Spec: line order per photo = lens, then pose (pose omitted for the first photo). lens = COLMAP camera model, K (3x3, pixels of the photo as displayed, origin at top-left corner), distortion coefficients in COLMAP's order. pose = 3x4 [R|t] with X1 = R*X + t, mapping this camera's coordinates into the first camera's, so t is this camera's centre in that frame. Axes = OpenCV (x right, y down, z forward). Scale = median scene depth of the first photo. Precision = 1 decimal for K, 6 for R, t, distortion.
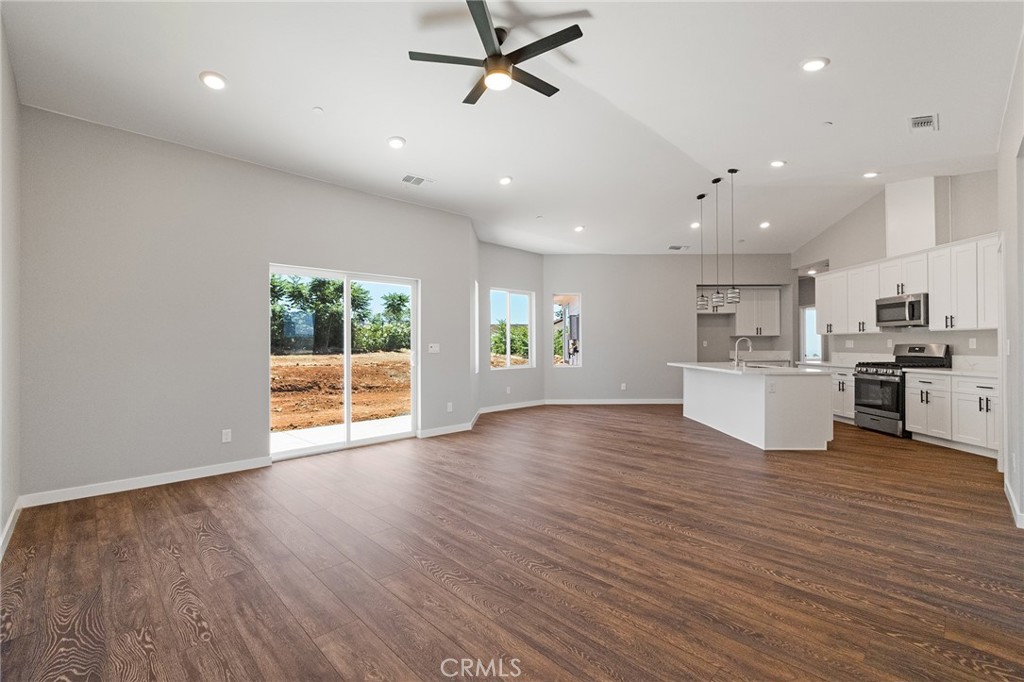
lens RADIAL K [[448.2, 0, 512.4], [0, 448.2, 341.7], [0, 0, 1]] dist [-0.010988, 0.000712]
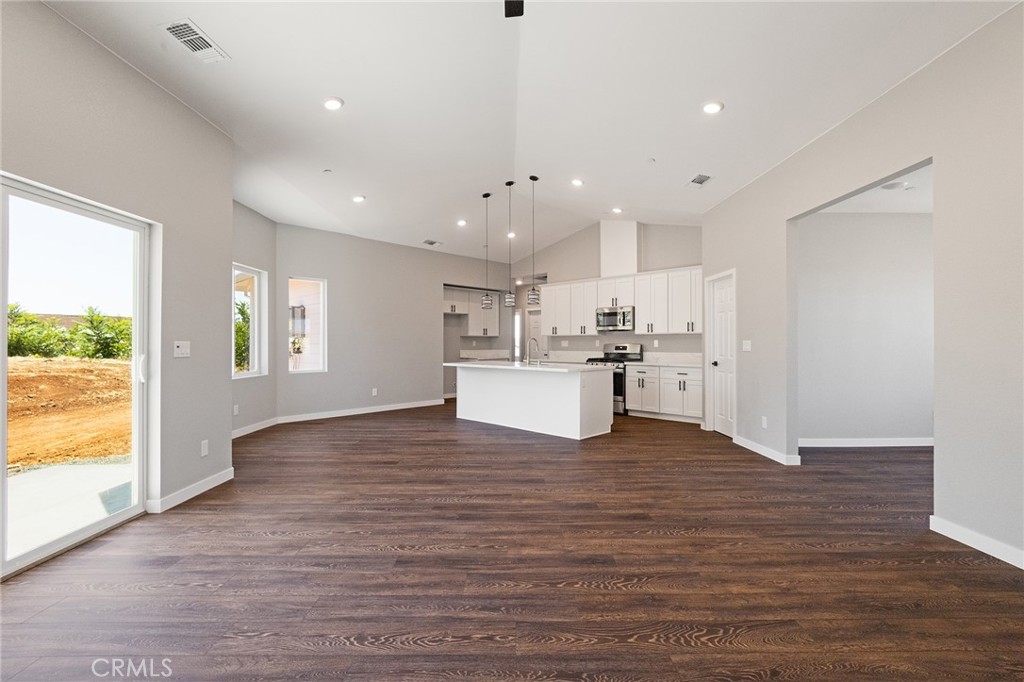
lens RADIAL K [[448.2, 0, 514.5], [0, 448.2, 345.7], [0, 0, 1]] dist [-0.010988, 0.000712]
pose [[0.691191, -0.000541, 0.722672, -0.461677], [-0.006812, 0.999950, 0.007265, 0.004345], [-0.722640, -0.009944, 0.691153, 0.471381]]
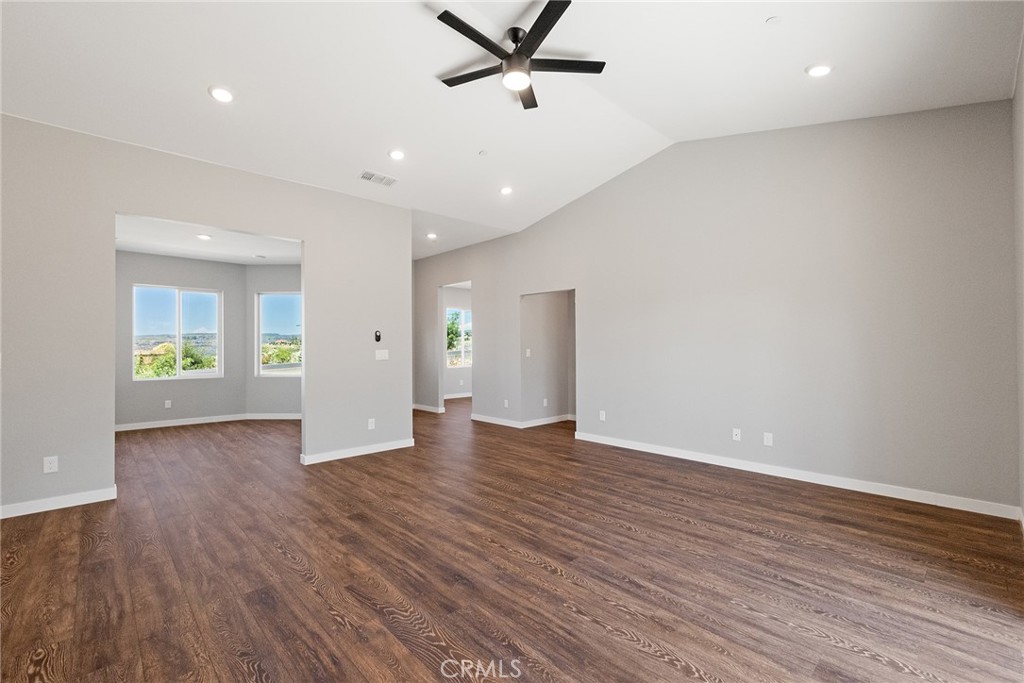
lens RADIAL K [[448.2, 0, 517.6], [0, 448.2, 345.2], [0, 0, 1]] dist [-0.010988, 0.000712]
pose [[-0.999951, 0.009589, 0.002624, -0.027996], [0.009563, 0.999909, -0.009549, -0.001628], [-0.002715, -0.009524, -0.999951, 1.745771]]
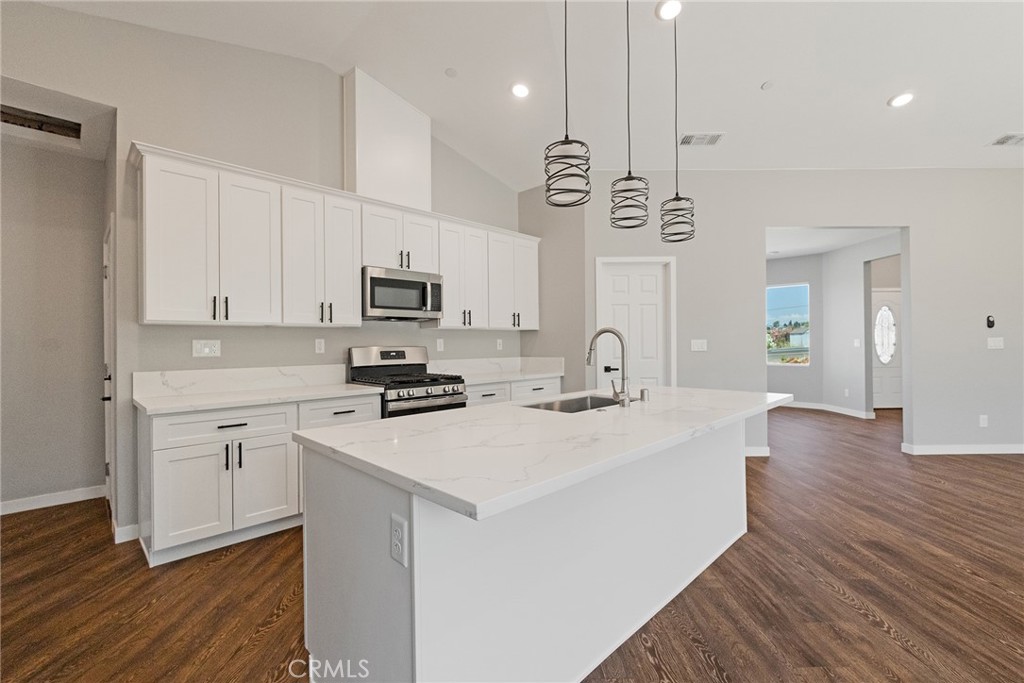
lens RADIAL K [[448.2, 0, 508.3], [0, 448.2, 340.8], [0, 0, 1]] dist [-0.010988, 0.000712]
pose [[-0.710058, 0.015479, 0.703973, 0.506361], [0.008189, 0.999872, -0.013726, 0.011468], [-0.704096, -0.003981, -0.710094, 2.145390]]
